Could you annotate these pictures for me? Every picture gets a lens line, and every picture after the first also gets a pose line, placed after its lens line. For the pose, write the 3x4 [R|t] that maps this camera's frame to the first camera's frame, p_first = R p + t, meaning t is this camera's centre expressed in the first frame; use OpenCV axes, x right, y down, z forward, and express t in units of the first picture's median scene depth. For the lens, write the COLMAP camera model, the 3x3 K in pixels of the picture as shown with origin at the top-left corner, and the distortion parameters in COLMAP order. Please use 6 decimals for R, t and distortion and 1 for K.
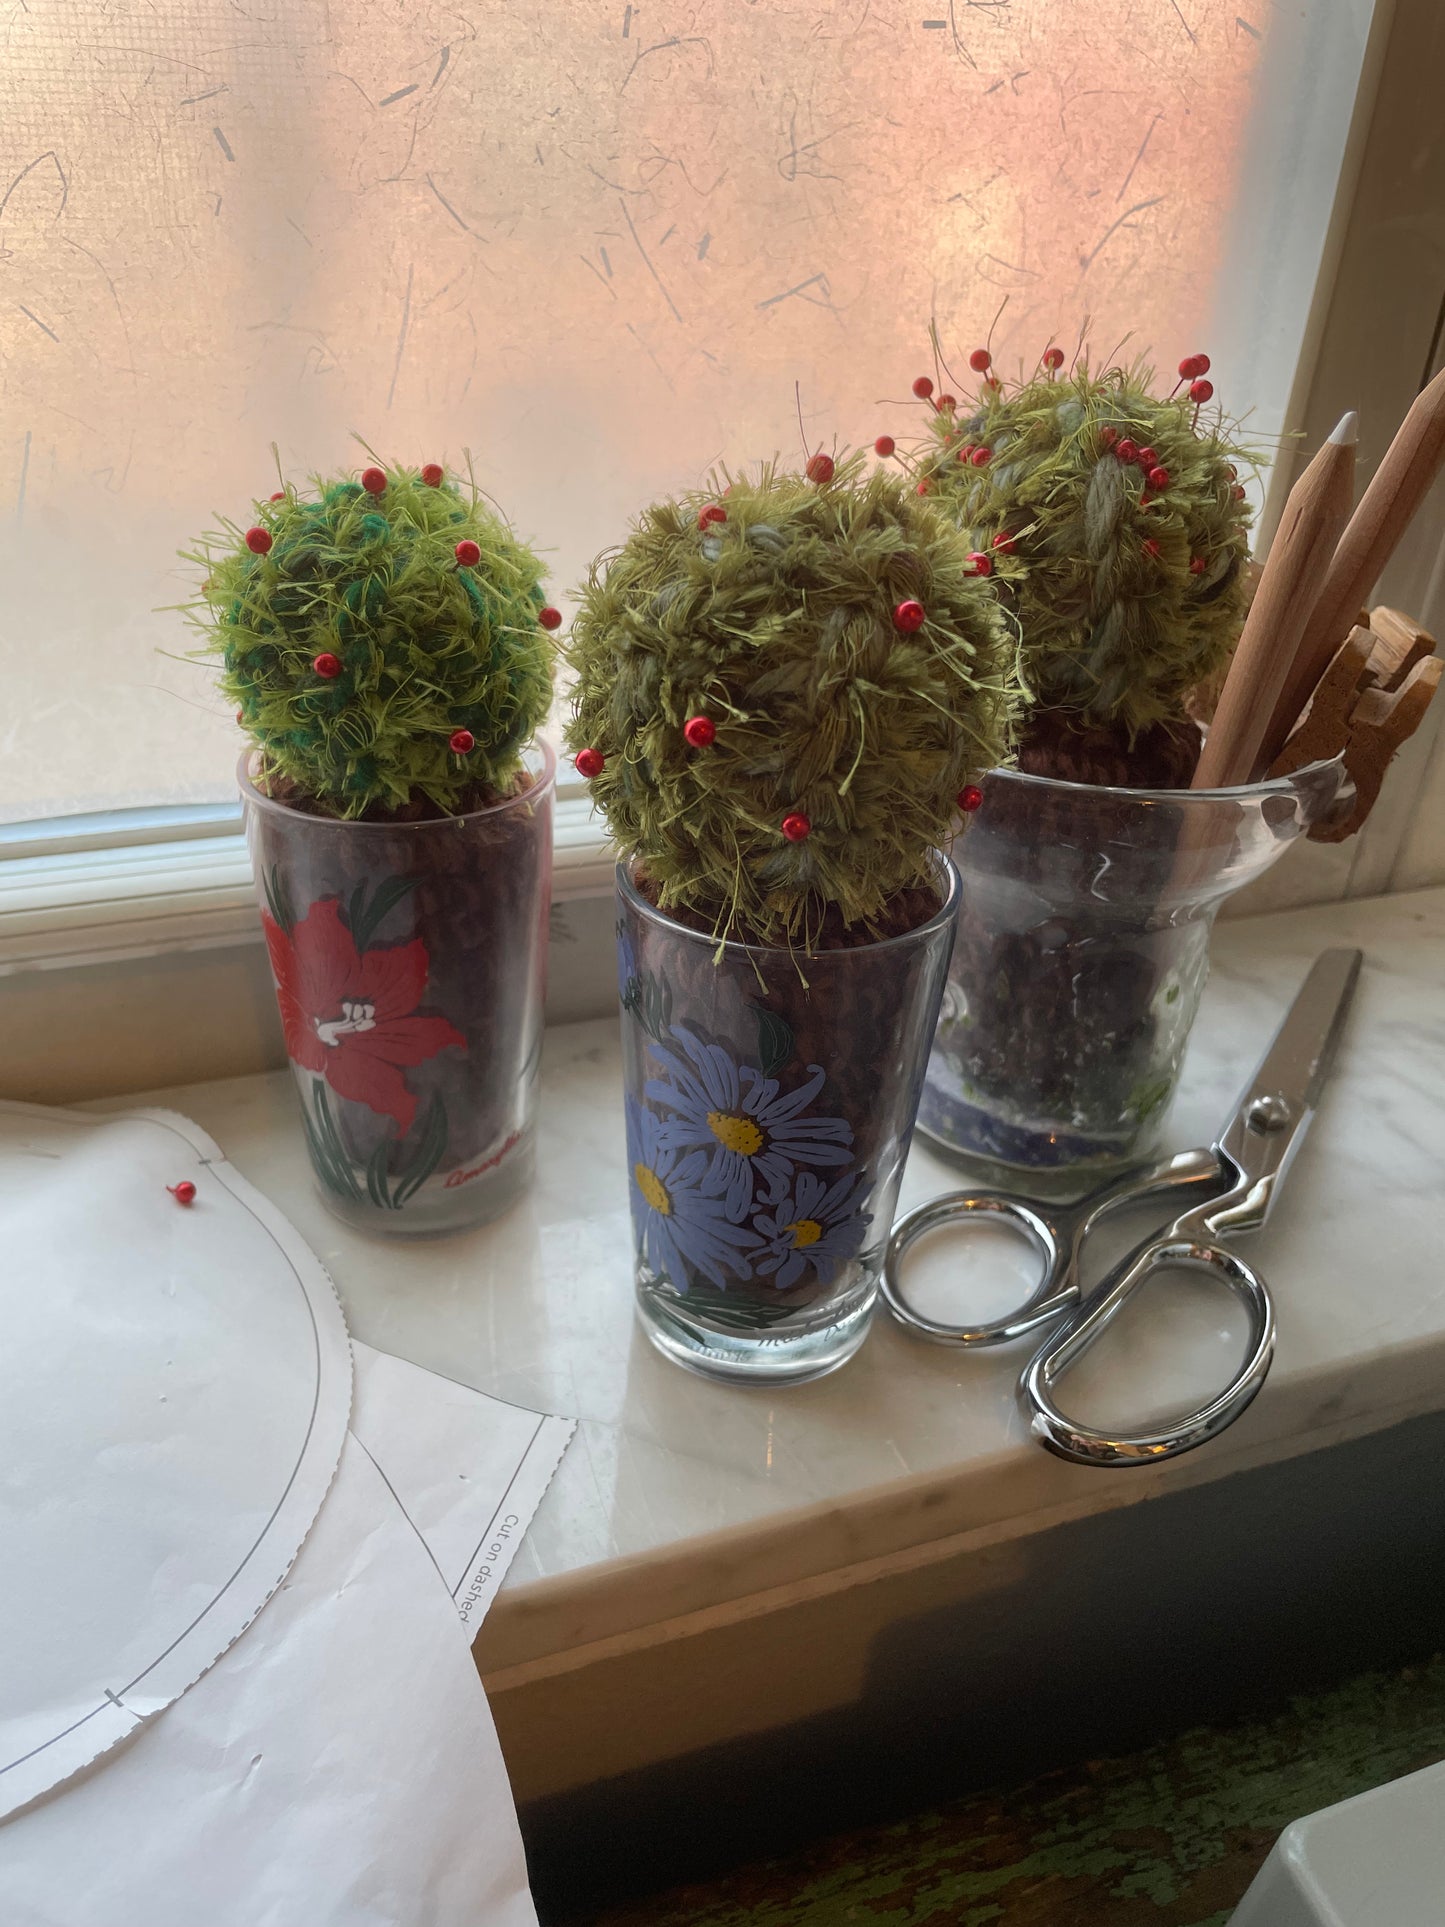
lens RADIAL K [[1474.9, 0, 722.5], [0, 1474.9, 963.5], [0, 0, 1]] dist [0.071620, -0.121372]
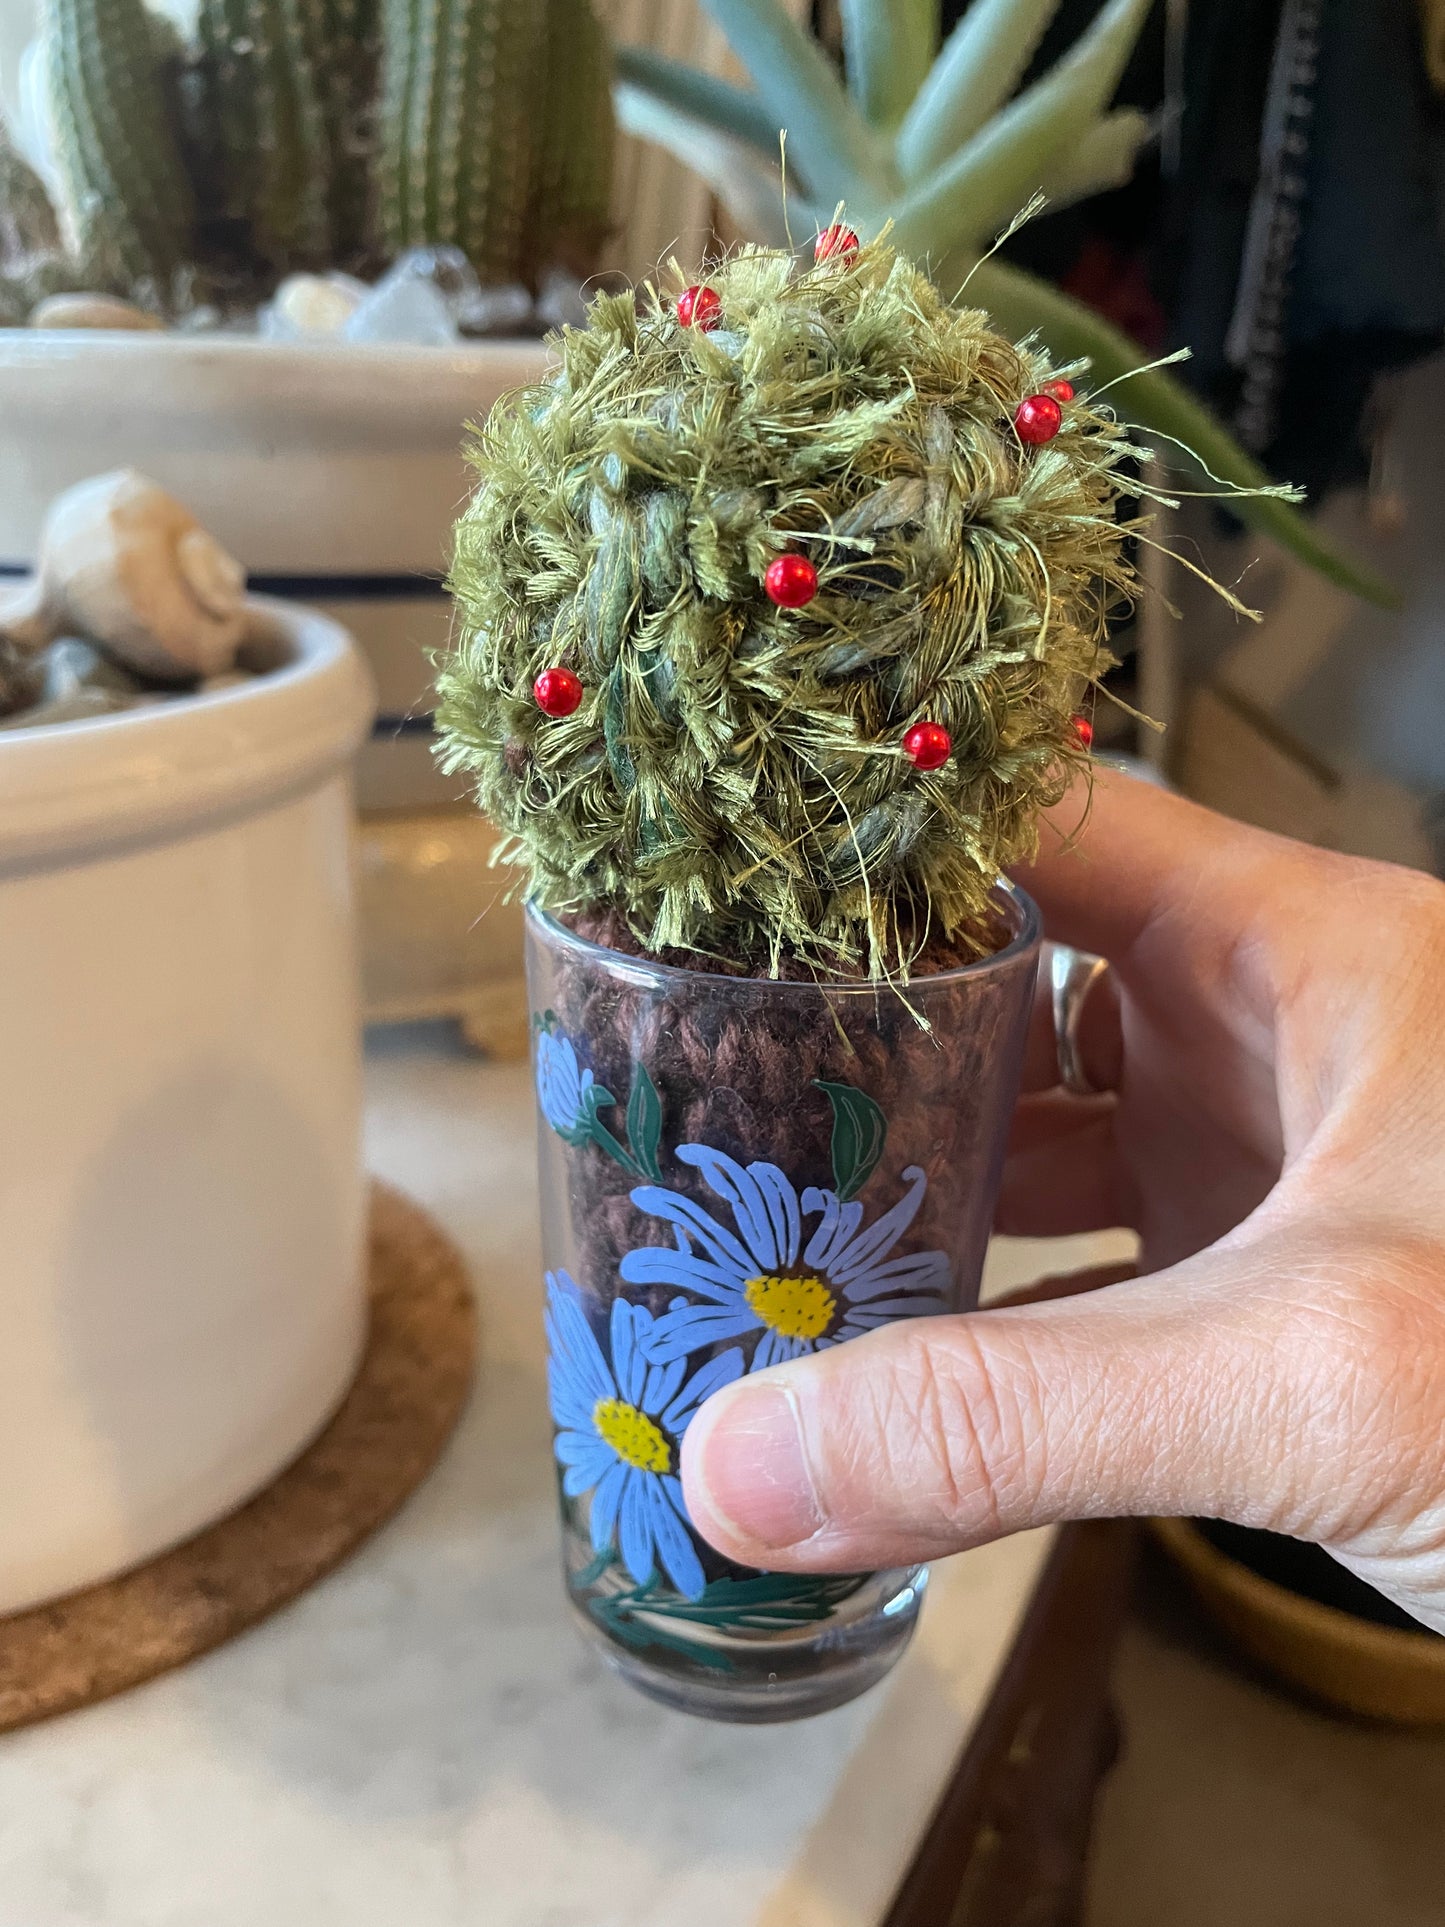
lens RADIAL K [[1480.9, 0, 722.4], [0, 1480.9, 945.0], [0, 0, 1]] dist [0.073411, -0.125965]
pose [[0.946979, -0.118781, 0.298533, -0.194259], [0.170763, 0.973125, -0.154490, 0.059320], [-0.272159, 0.197277, 0.941813, 0.388108]]
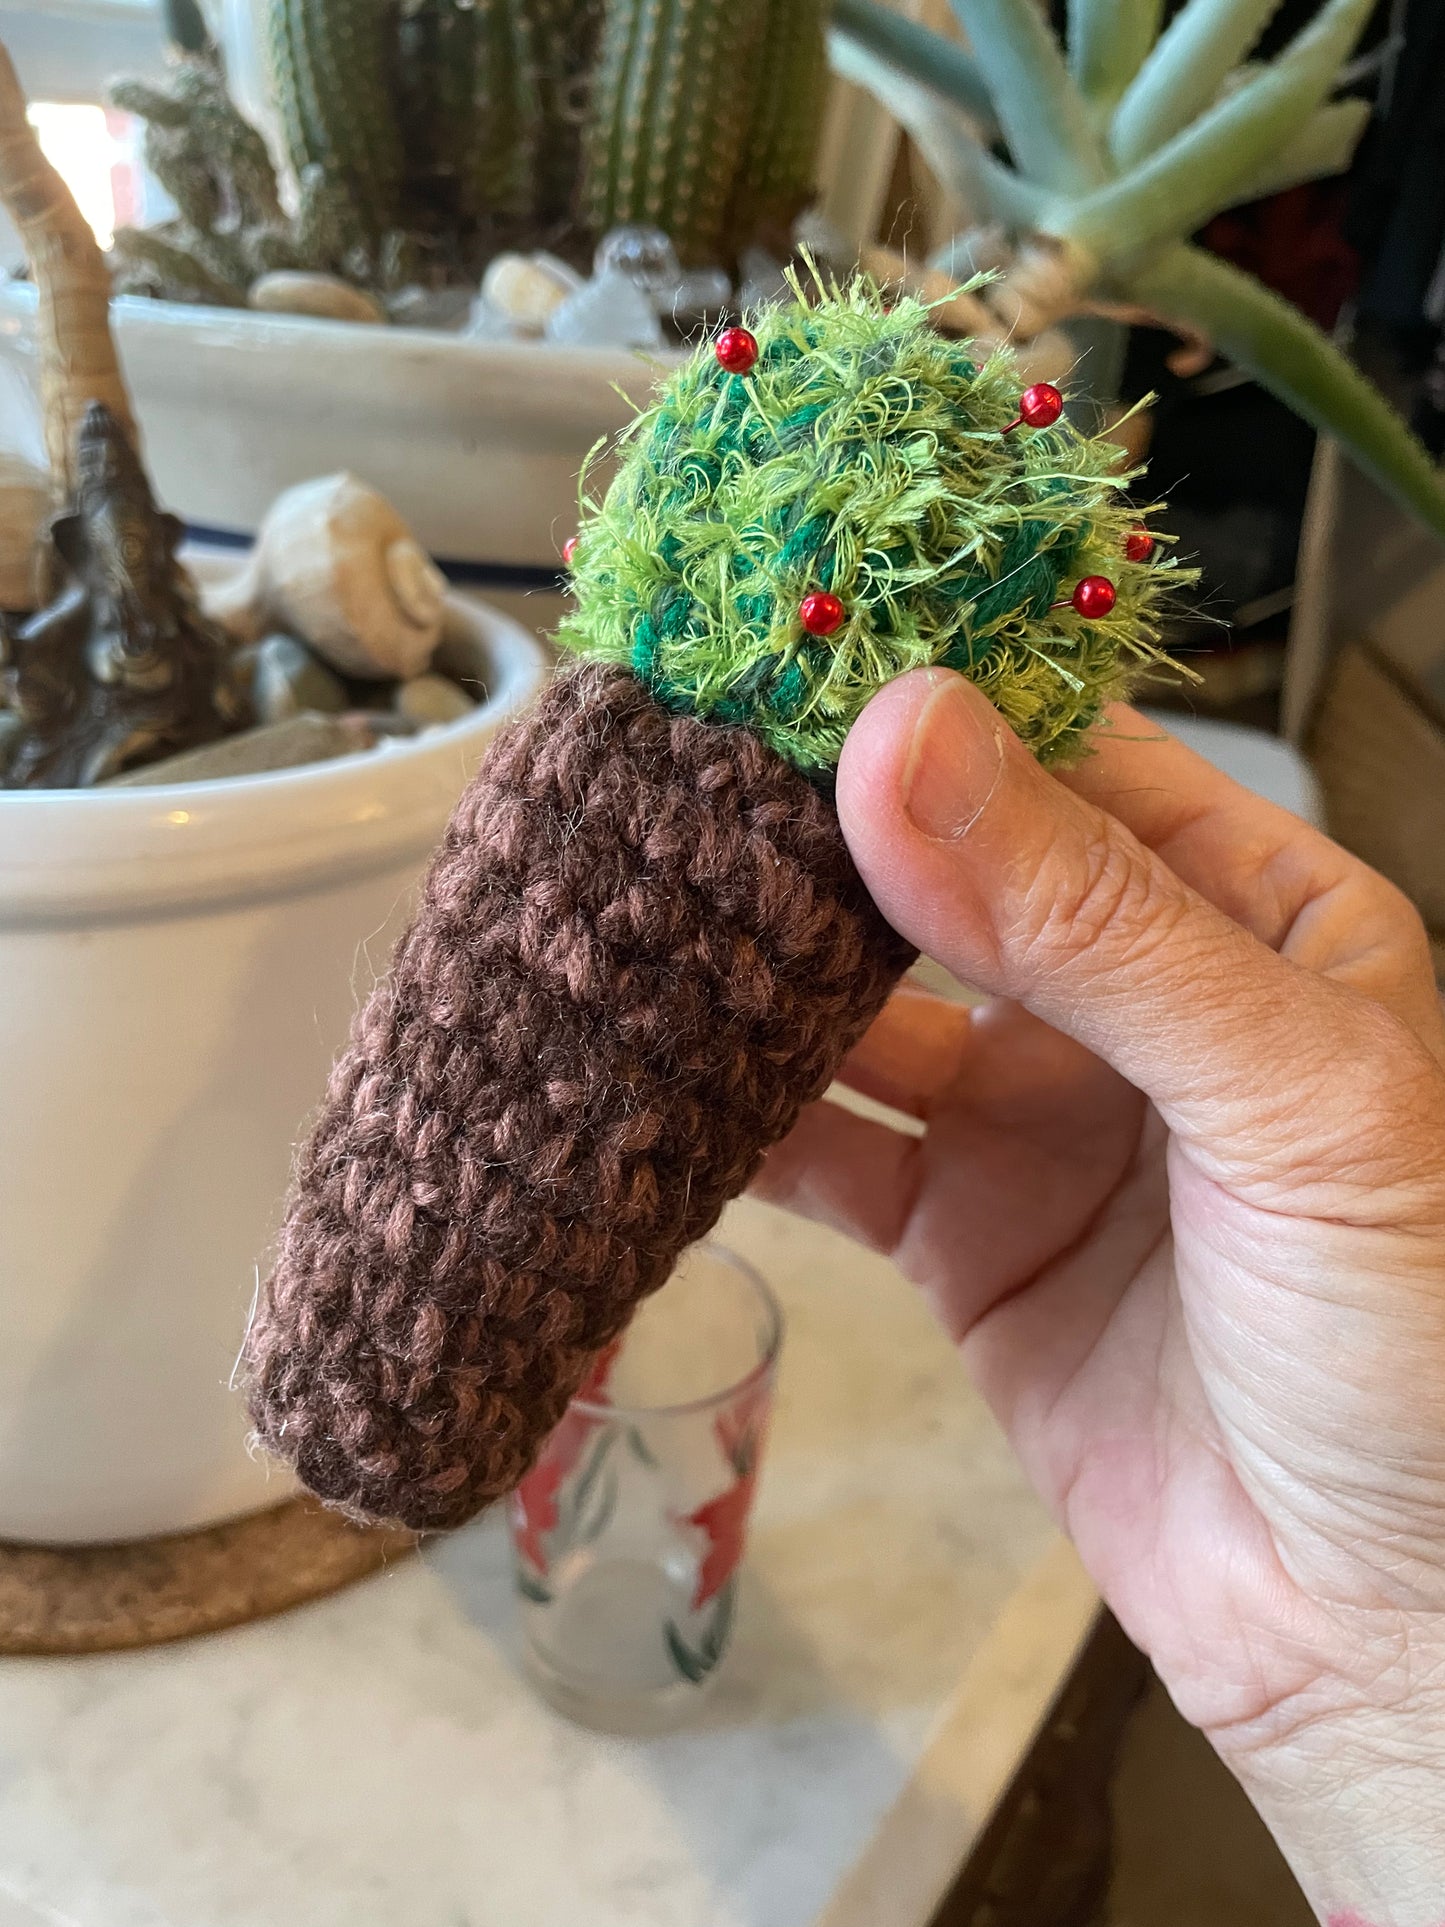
lens RADIAL K [[1474.9, 0, 722.5], [0, 1474.9, 963.5], [0, 0, 1]] dist [0.071620, -0.121372]
pose [[0.971137, -0.054700, 0.232164, -0.210346], [0.073082, 0.994772, -0.071323, 0.021769], [-0.227049, 0.086232, 0.970058, 0.371914]]
